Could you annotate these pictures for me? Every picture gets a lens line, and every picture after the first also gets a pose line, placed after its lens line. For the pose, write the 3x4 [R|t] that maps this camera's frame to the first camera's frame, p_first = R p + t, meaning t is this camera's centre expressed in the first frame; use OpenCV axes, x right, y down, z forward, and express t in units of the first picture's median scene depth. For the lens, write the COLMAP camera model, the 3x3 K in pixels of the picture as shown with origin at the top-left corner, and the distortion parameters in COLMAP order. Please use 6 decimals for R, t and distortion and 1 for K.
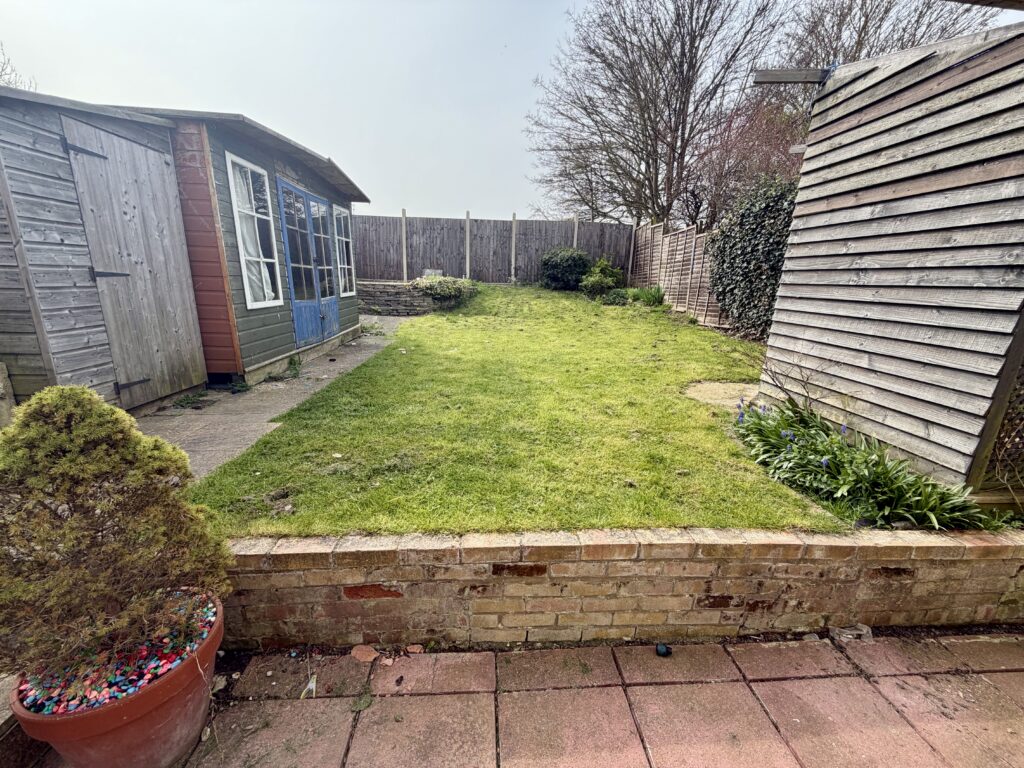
lens RADIAL K [[406.7, 0, 508.6], [0, 406.7, 385.1], [0, 0, 1]] dist [0.000918, 0.000246]
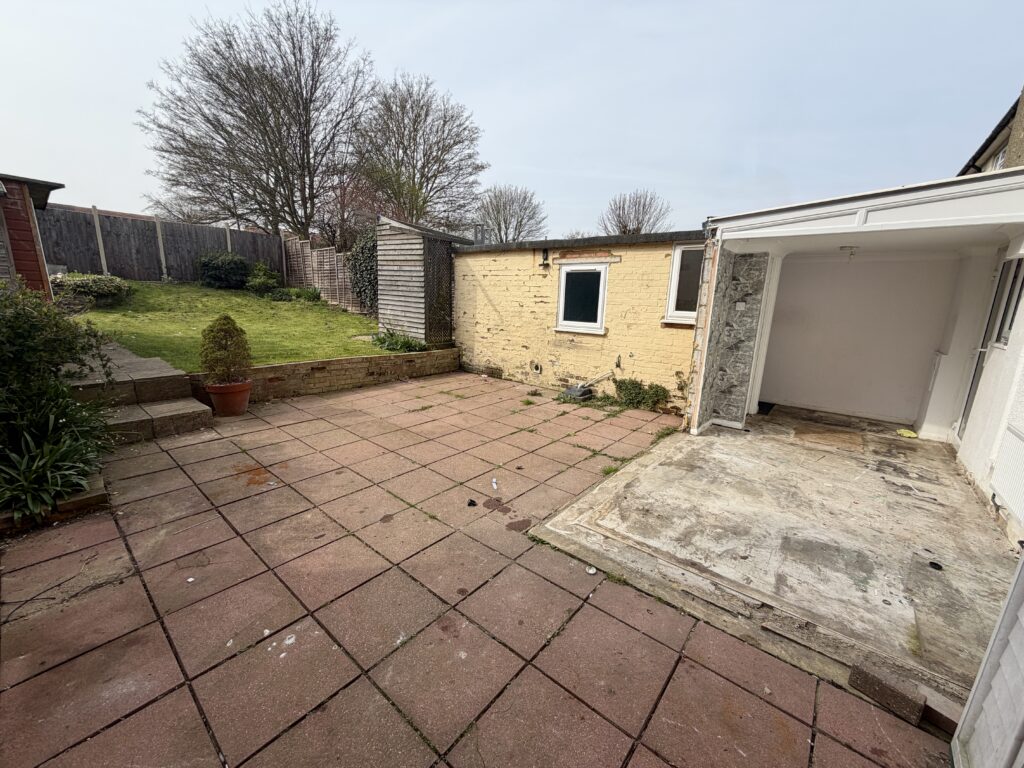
lens RADIAL K [[406.7, 0, 511.2], [0, 406.7, 383.1], [0, 0, 1]] dist [0.000918, 0.000246]
pose [[0.682545, -0.155889, 0.714024, -0.286615], [0.156512, 0.985499, 0.065548, 0.123941], [-0.713888, 0.067014, 0.697046, -0.559033]]
